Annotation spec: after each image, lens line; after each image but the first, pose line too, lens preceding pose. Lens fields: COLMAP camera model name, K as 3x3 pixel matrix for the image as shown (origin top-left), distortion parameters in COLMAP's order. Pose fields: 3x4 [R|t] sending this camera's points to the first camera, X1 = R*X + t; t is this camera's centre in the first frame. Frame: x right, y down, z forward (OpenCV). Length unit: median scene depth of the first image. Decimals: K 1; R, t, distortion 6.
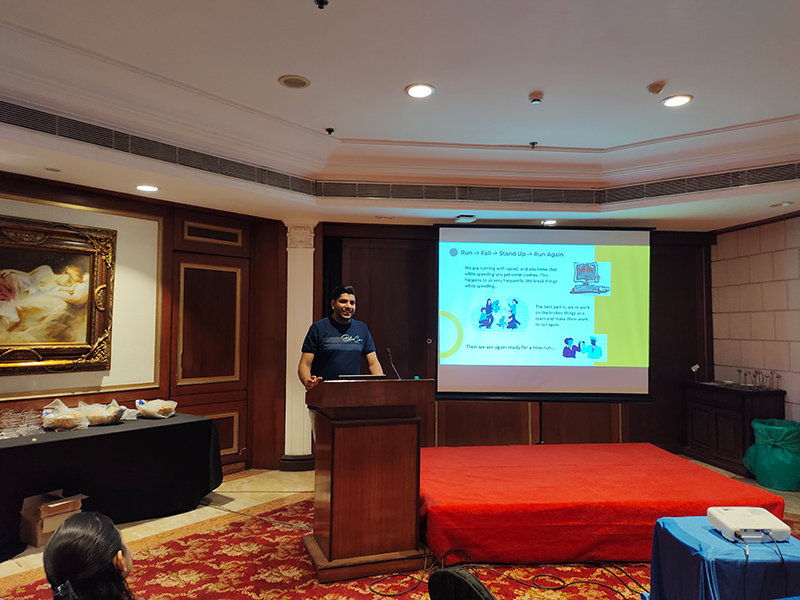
lens RADIAL K [[608.5, 0, 396.4], [0, 608.5, 292.4], [0, 0, 1]] dist [0.033848, -0.021534]
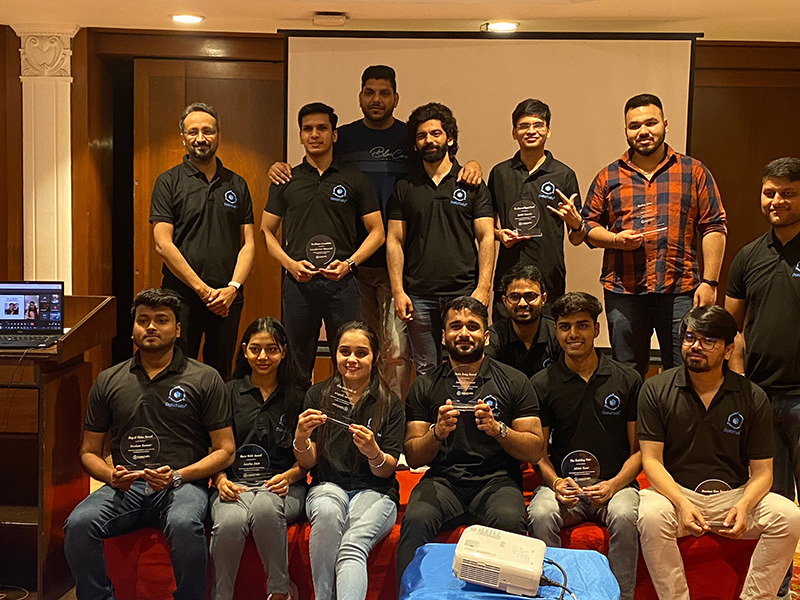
lens RADIAL K [[1189.5, 0, 404.2], [0, 1189.5, 298.4], [0, 0, 1]] dist [0.067353, 0.000000]
pose [[0.994420, 0.013635, -0.104611, 0.277586], [-0.002368, 0.994247, 0.107081, 0.009195], [0.105469, -0.106236, 0.988732, -0.053965]]
